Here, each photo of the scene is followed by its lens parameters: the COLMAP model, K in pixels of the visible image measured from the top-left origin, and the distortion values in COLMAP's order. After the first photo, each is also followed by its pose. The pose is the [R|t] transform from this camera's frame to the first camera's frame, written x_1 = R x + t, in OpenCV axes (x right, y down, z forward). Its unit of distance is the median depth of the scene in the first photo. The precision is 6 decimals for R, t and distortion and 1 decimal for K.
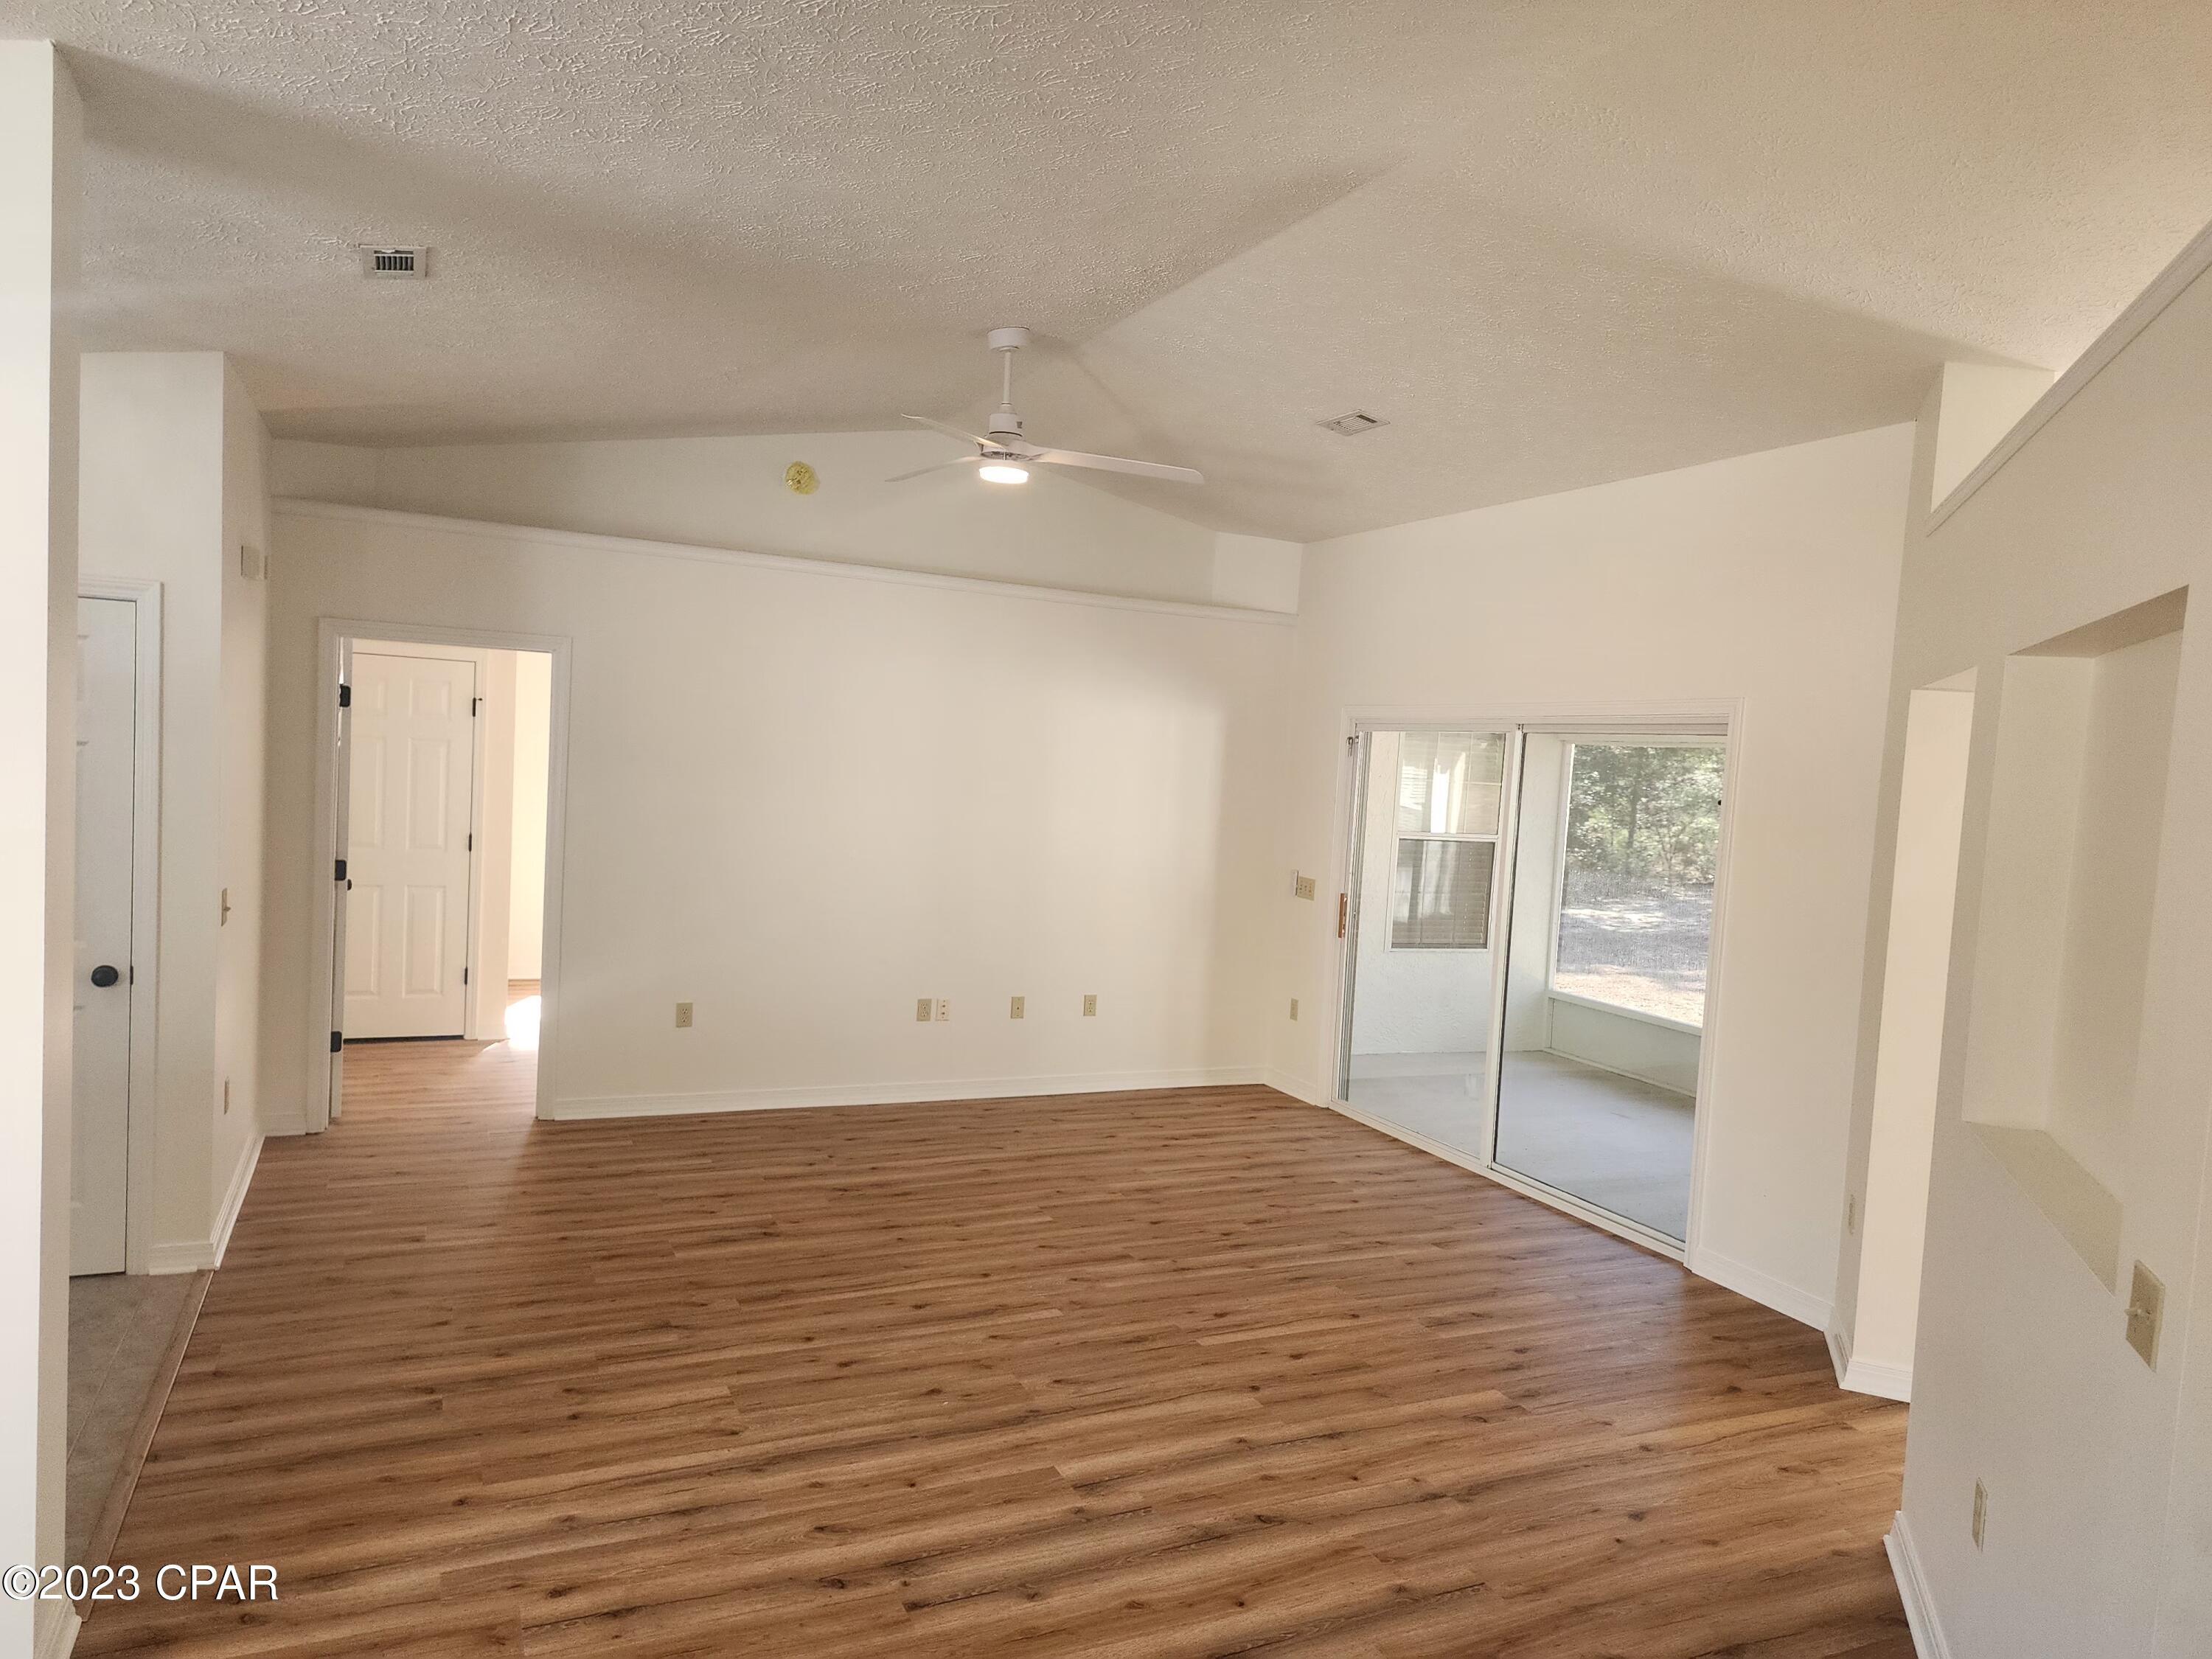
lens RADIAL K [[1490.6, 0, 1120.5], [0, 1490.6, 837.5], [0, 0, 1]] dist [0.100923, -0.121115]
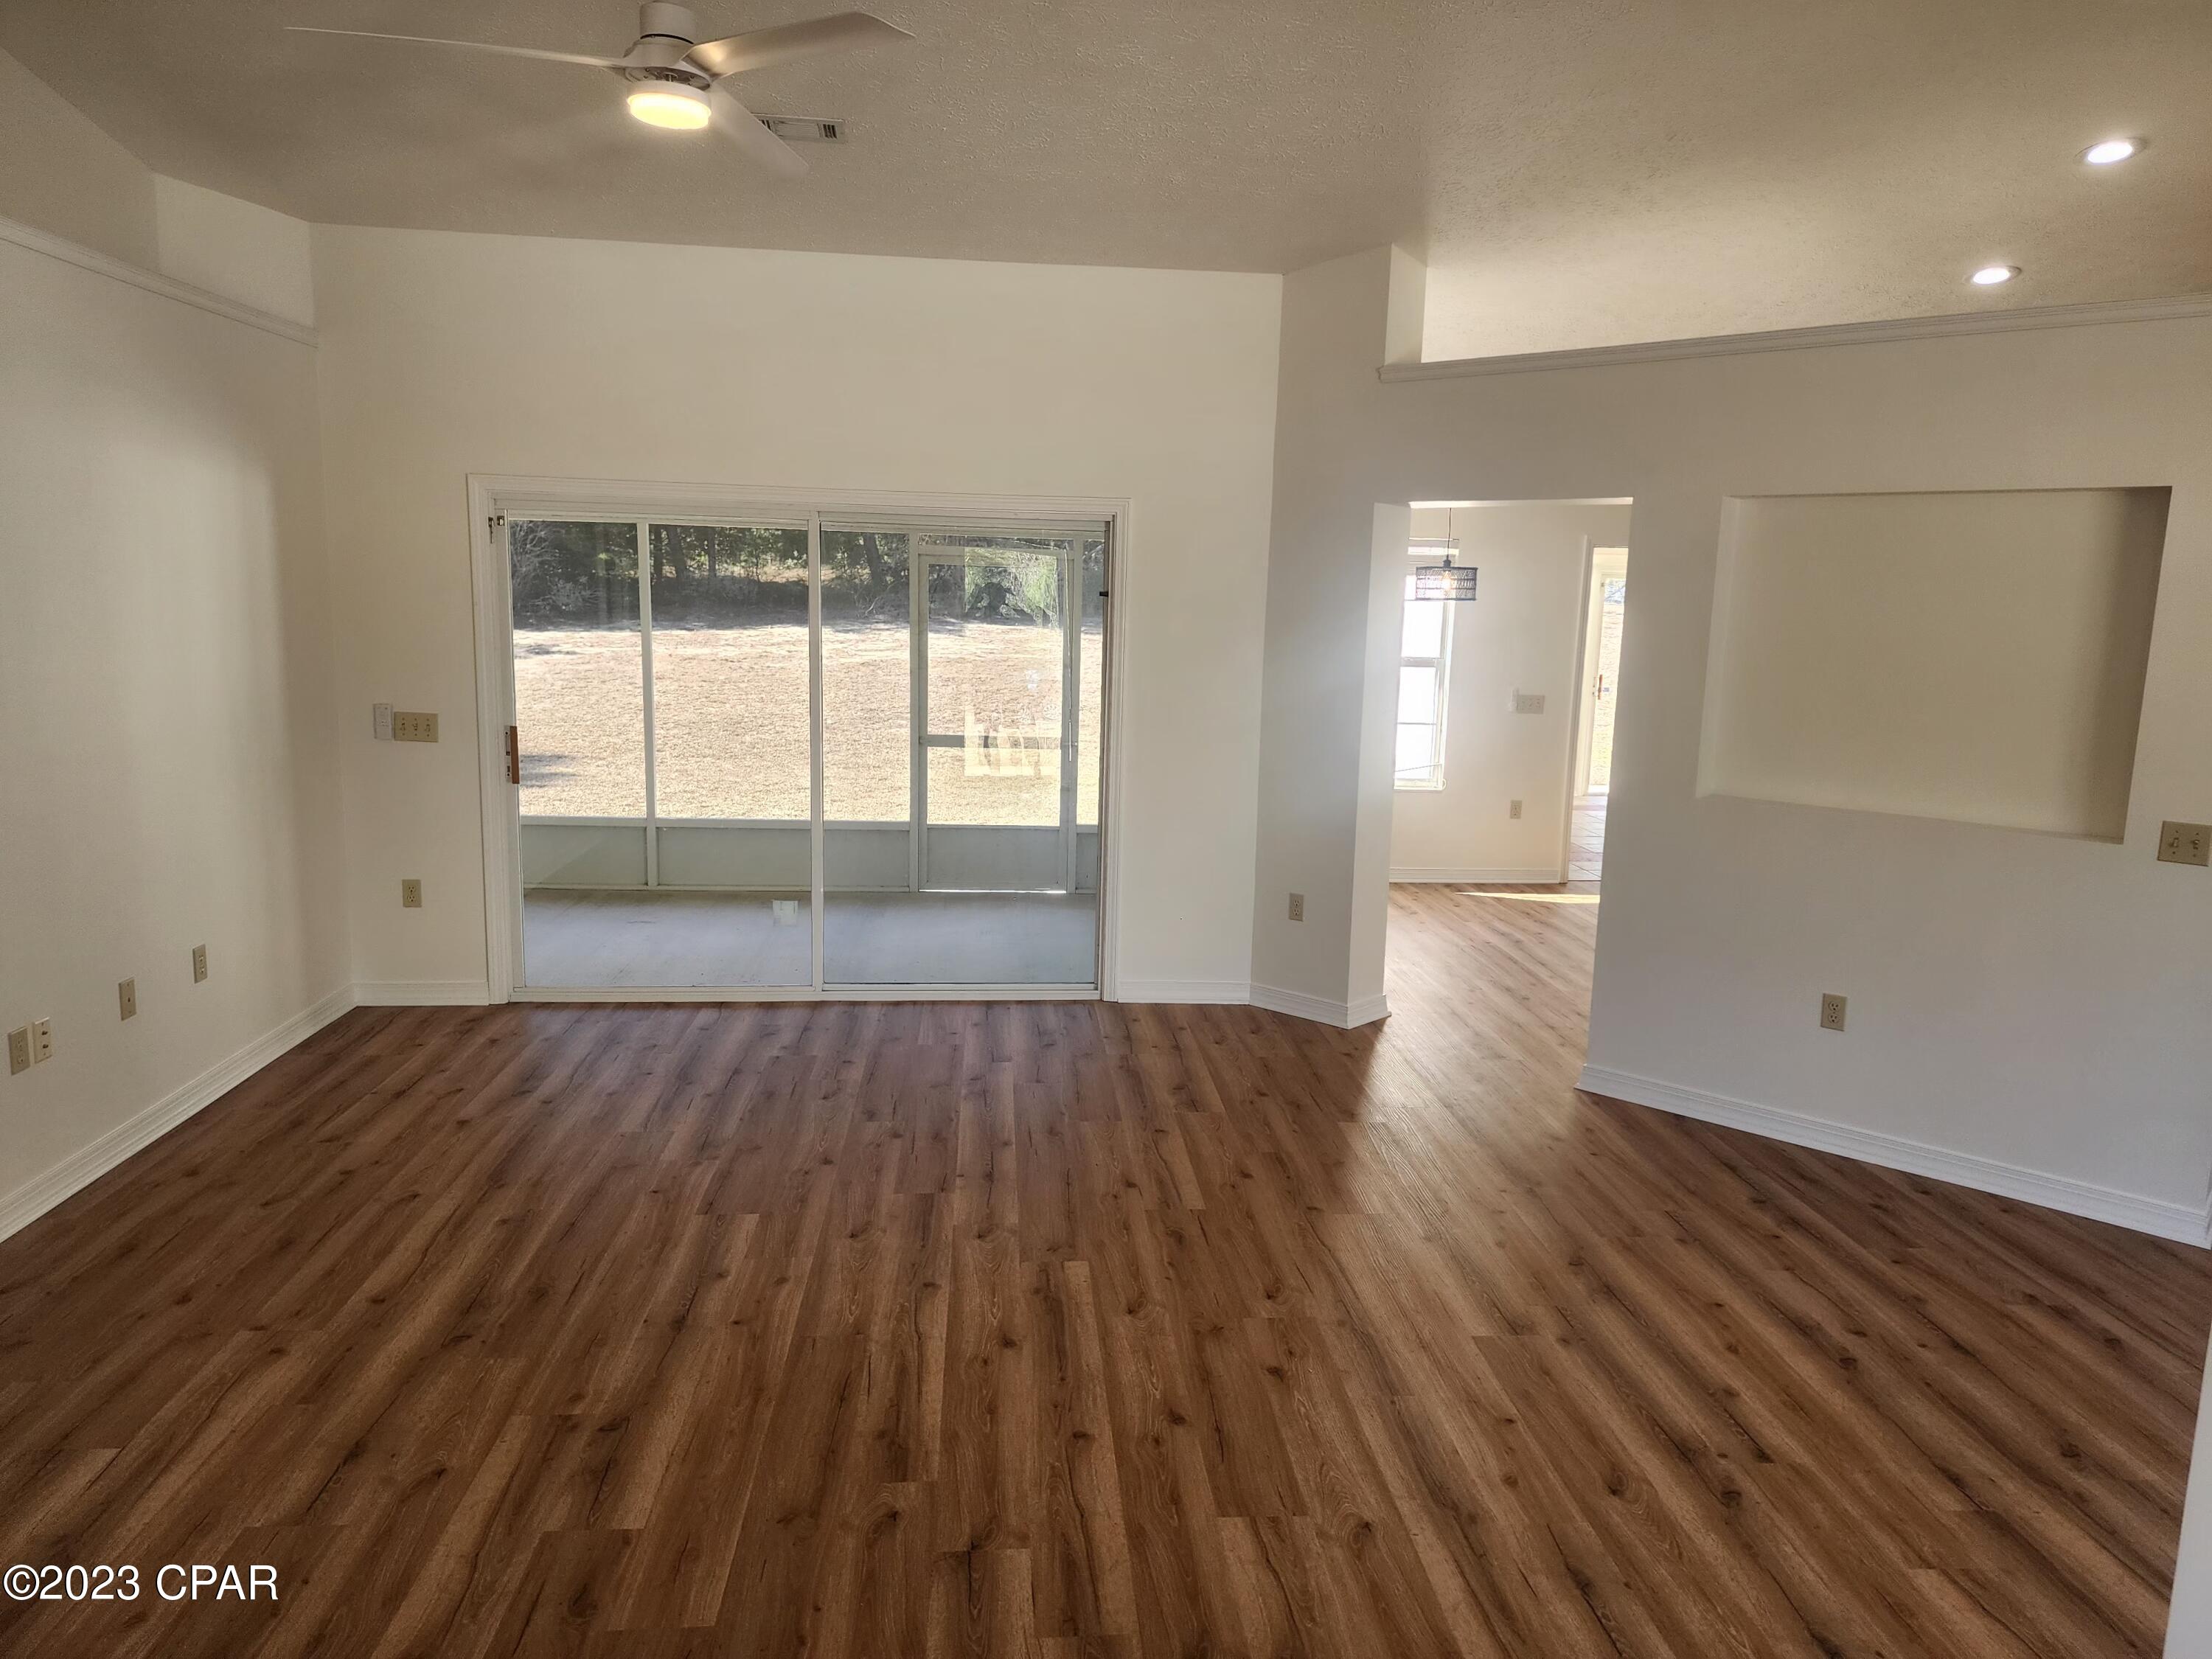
lens RADIAL K [[1490.6, 0, 1120.5], [0, 1490.6, 837.5], [0, 0, 1]] dist [0.100923, -0.121115]
pose [[0.349126, -0.204817, 0.914418, -0.654181], [0.049560, 0.978491, 0.200247, -0.065461], [-0.935764, -0.024593, 0.351767, 0.620505]]
